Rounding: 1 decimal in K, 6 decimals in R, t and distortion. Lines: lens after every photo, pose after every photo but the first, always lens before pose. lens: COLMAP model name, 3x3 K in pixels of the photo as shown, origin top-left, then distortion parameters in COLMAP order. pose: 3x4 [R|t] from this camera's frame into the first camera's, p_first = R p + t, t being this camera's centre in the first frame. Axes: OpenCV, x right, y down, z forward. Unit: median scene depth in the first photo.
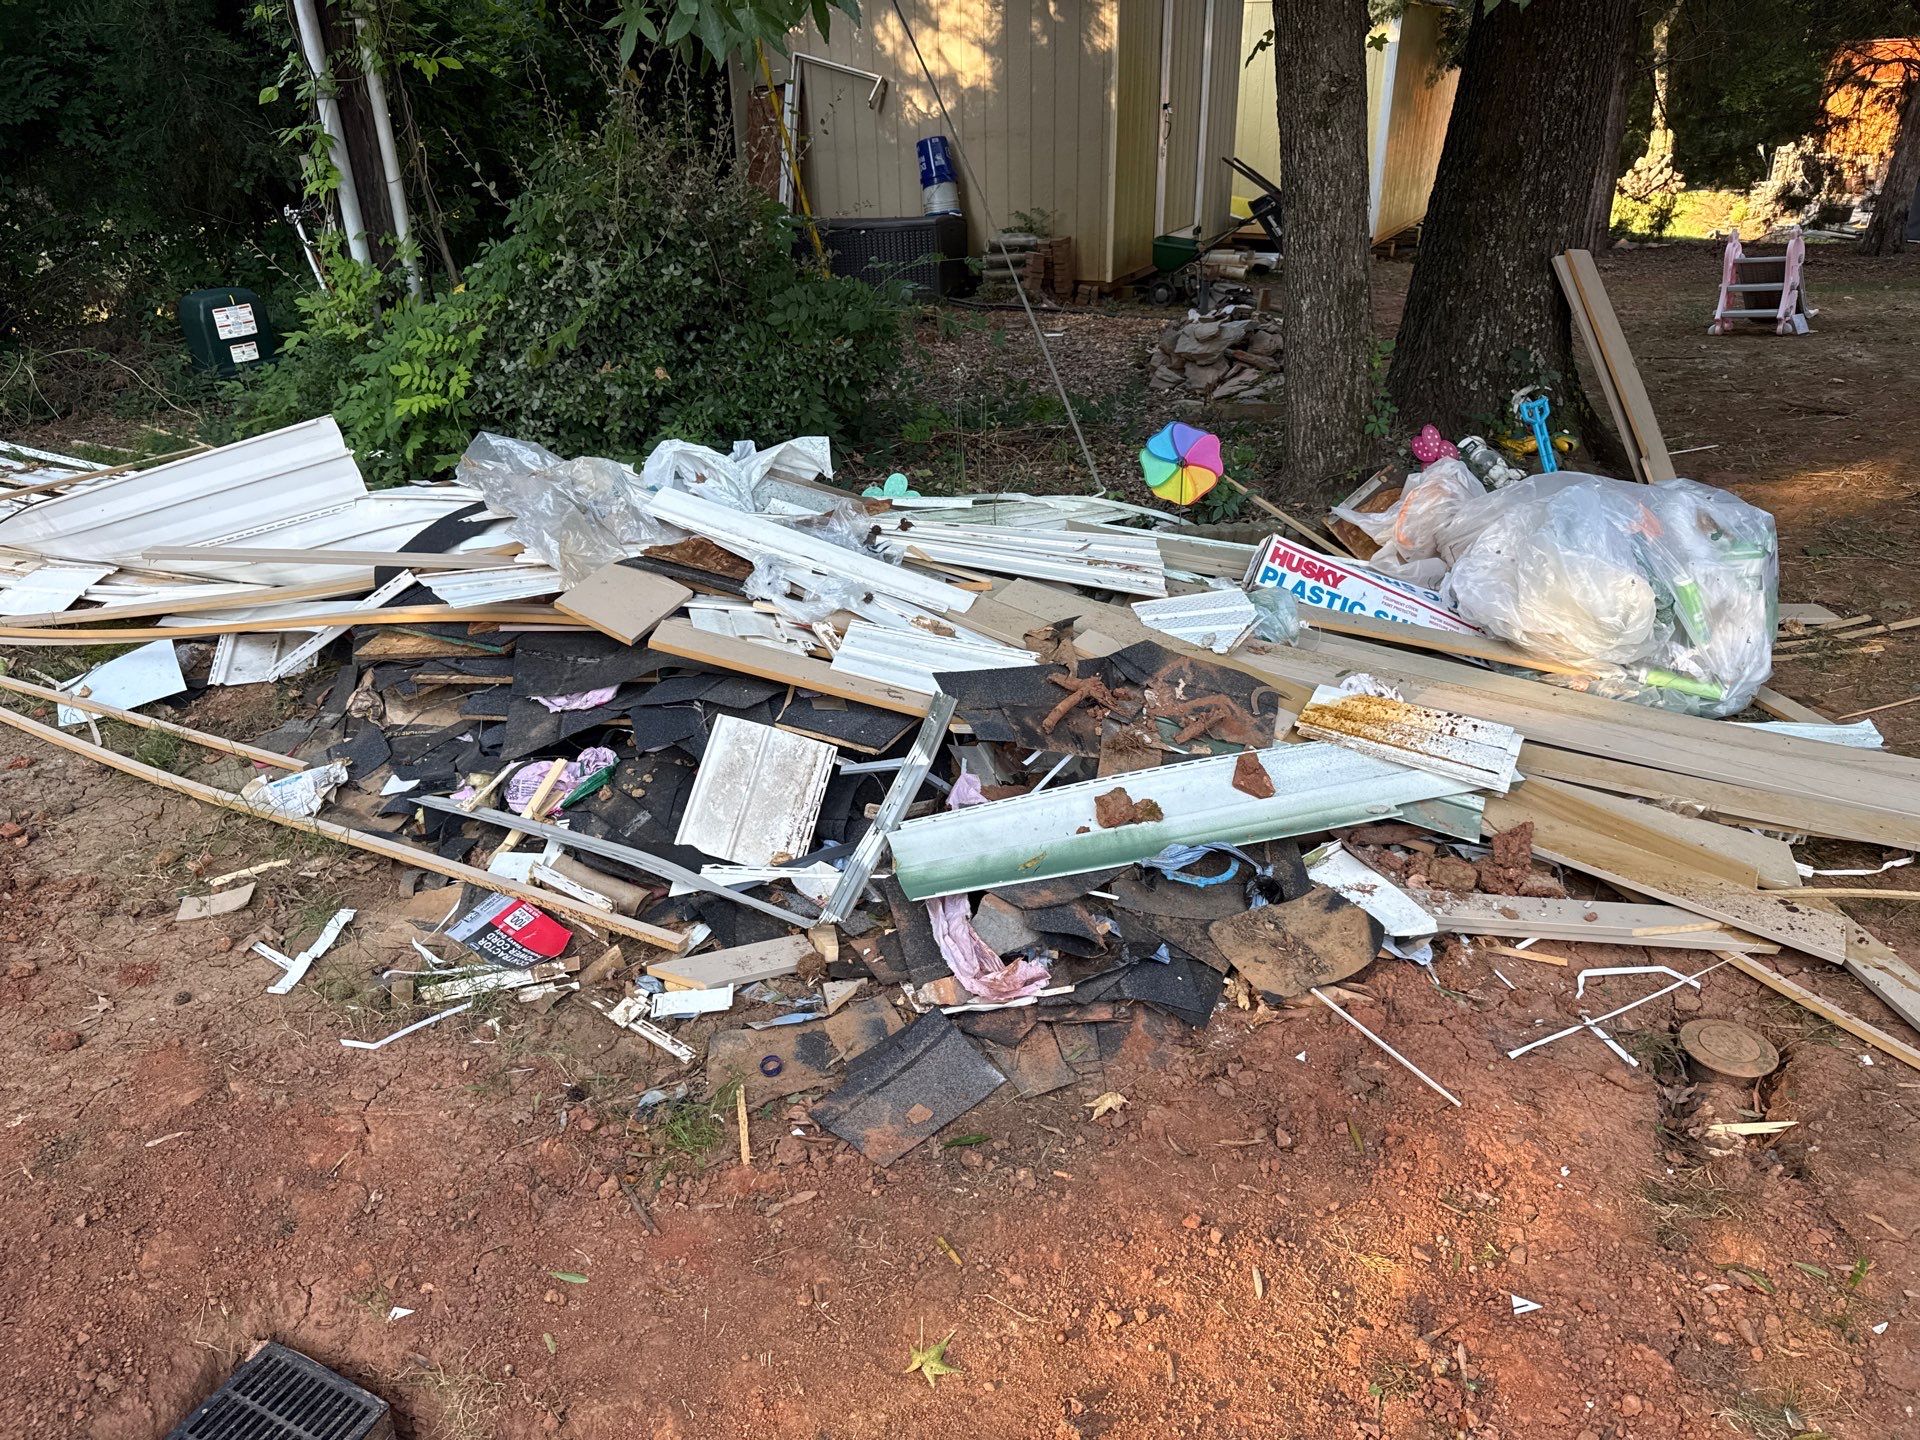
lens RADIAL K [[1444.0, 0, 960.0], [0, 1444.0, 720.0], [0, 0, 1]] dist [0.035883, -0.058987]
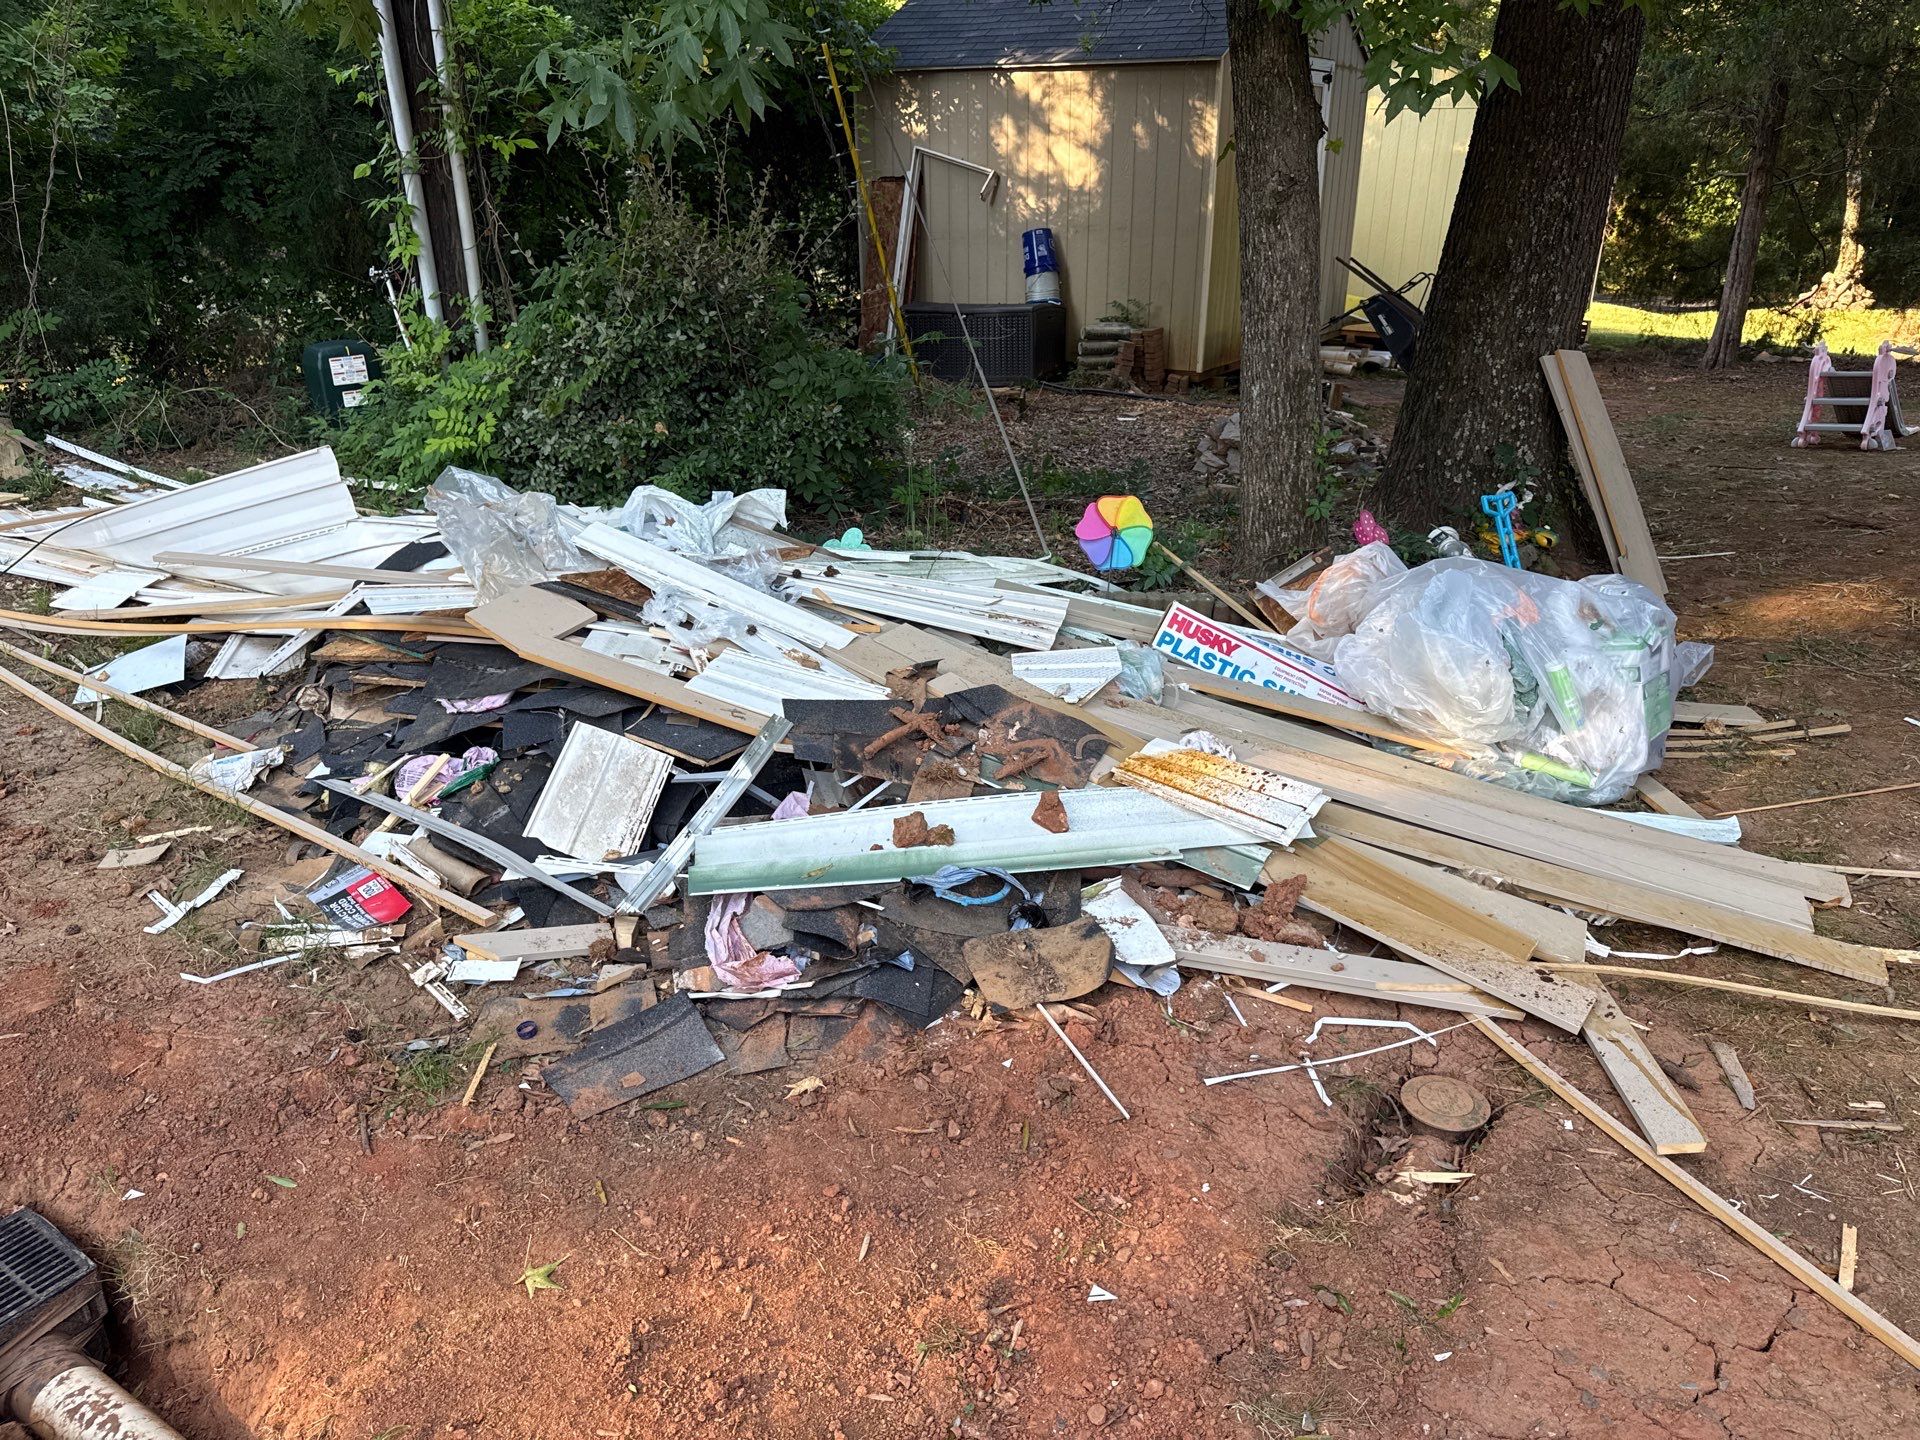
lens RADIAL K [[1467.1, 0, 1011.7], [0, 1467.1, 716.1], [0, 0, 1]] dist [0.047880, -0.067493]
pose [[0.990914, 0.067425, -0.116379, 0.254361], [-0.075017, 0.995245, -0.062134, 0.032330], [0.111636, 0.070300, 0.991259, -0.066158]]
